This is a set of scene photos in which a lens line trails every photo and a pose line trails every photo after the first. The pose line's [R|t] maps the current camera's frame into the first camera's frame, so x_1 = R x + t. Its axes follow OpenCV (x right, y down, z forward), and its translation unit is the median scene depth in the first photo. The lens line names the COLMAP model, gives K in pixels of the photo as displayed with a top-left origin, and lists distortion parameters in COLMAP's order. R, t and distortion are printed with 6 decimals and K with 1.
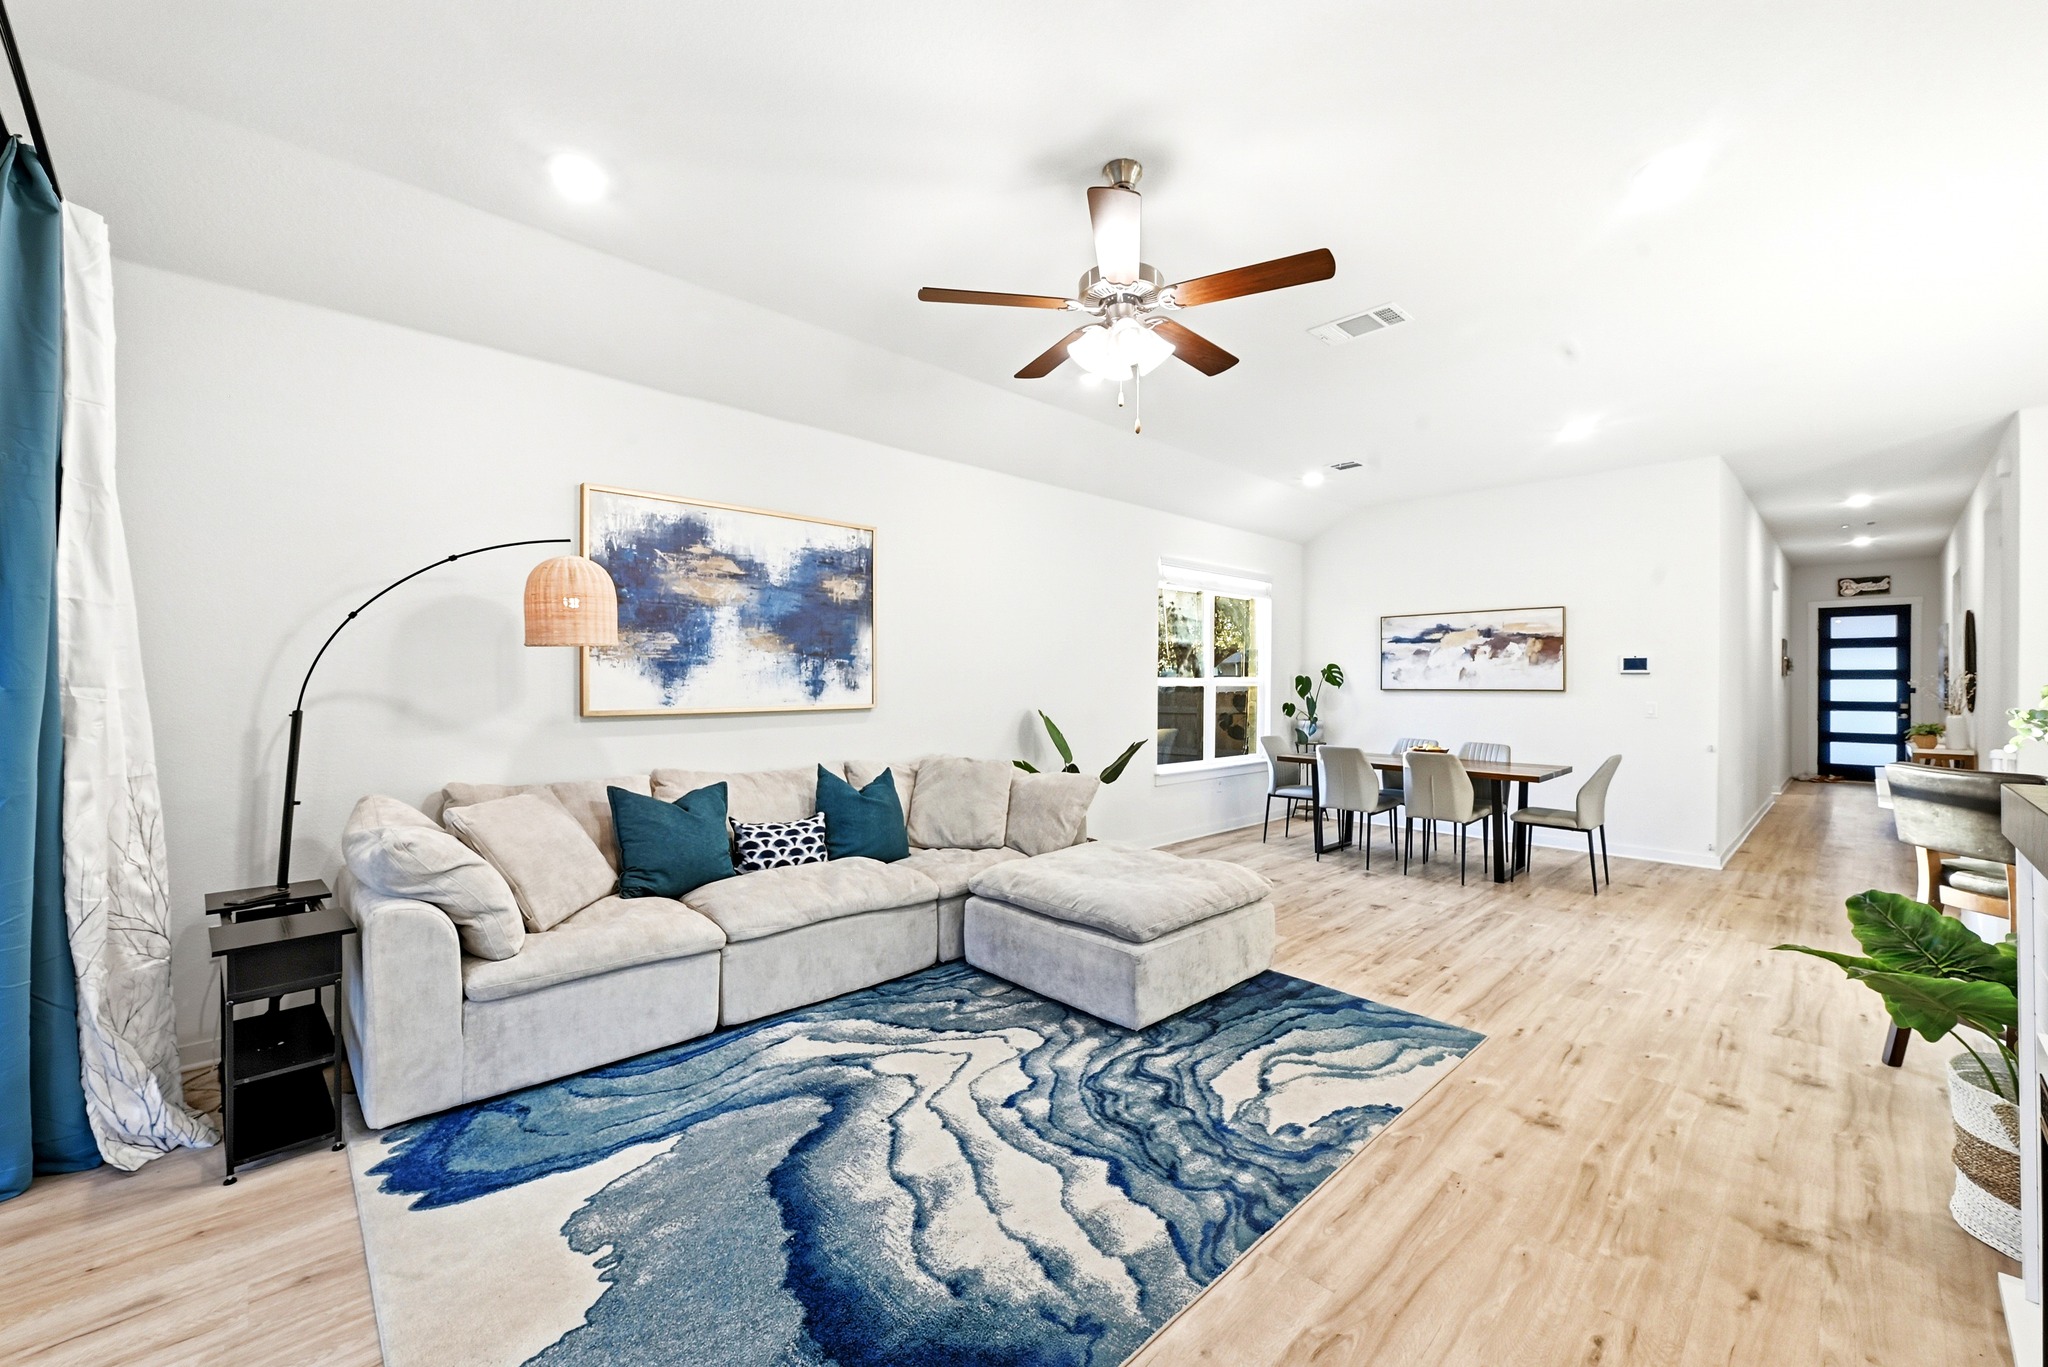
lens RADIAL K [[809.9, 0, 1024.0], [0, 809.9, 683.5], [0, 0, 1]] dist [0.000819, 0.000076]
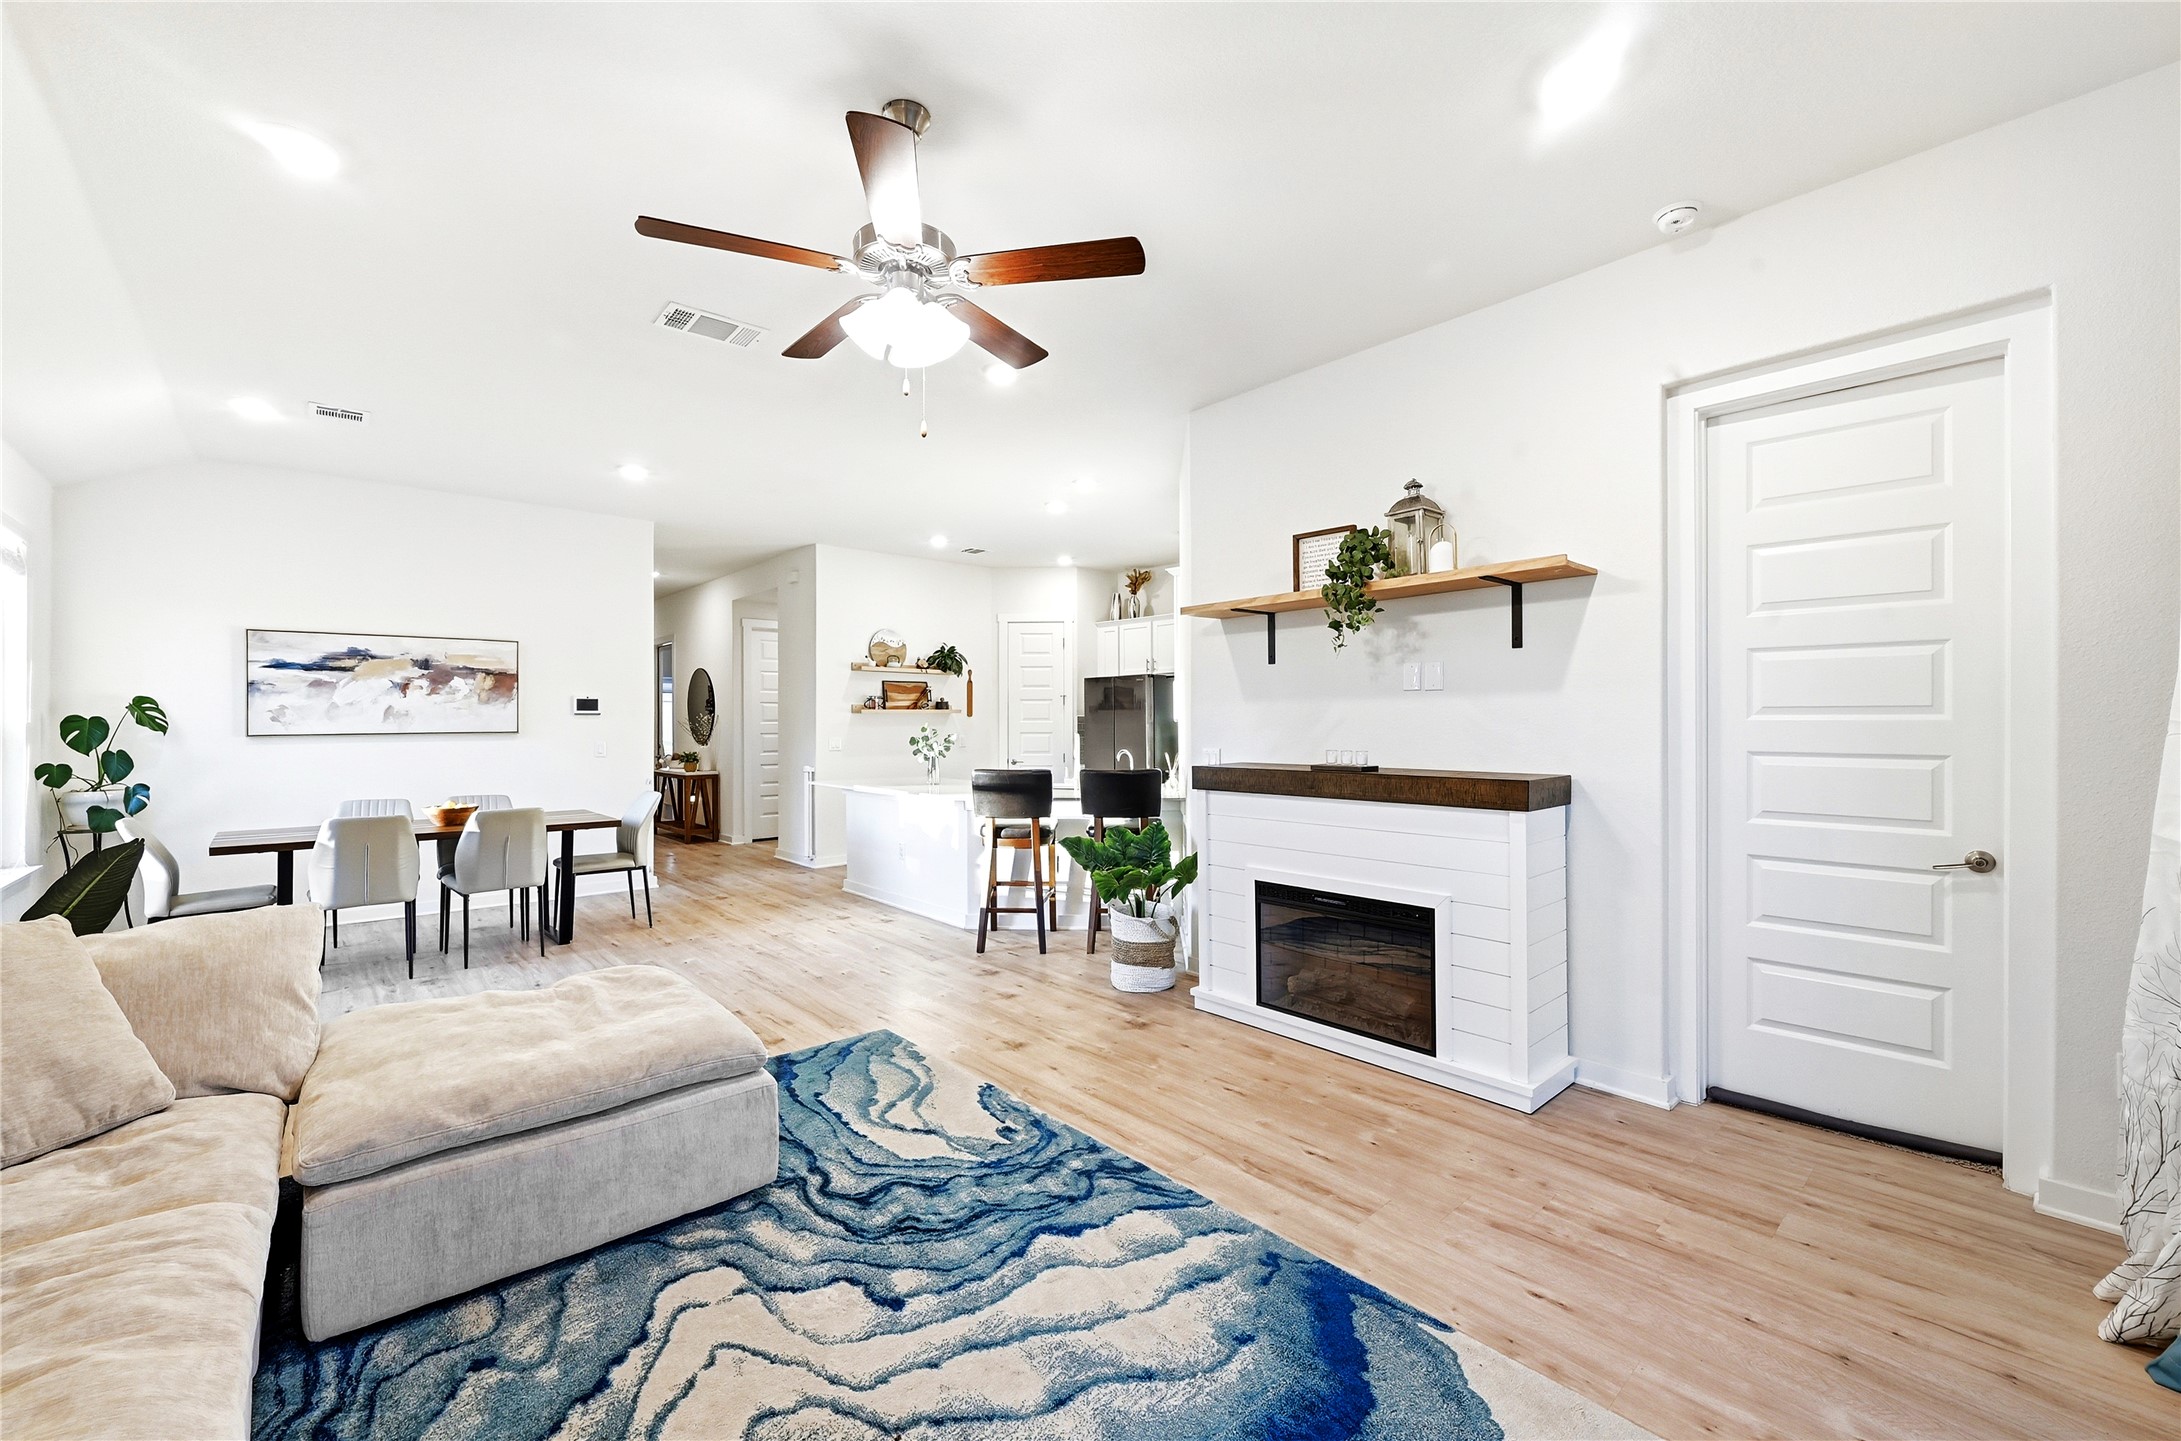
lens RADIAL K [[877.4, 0, 1090.5], [0, 877.4, 720.5], [0, 0, 1]] dist [0.000463, -0.000058]
pose [[0.035509, -0.001564, 0.999368, -0.786254], [0.005716, 0.999983, 0.001362, -0.006023], [-0.999353, 0.005664, 0.035518, 0.778374]]
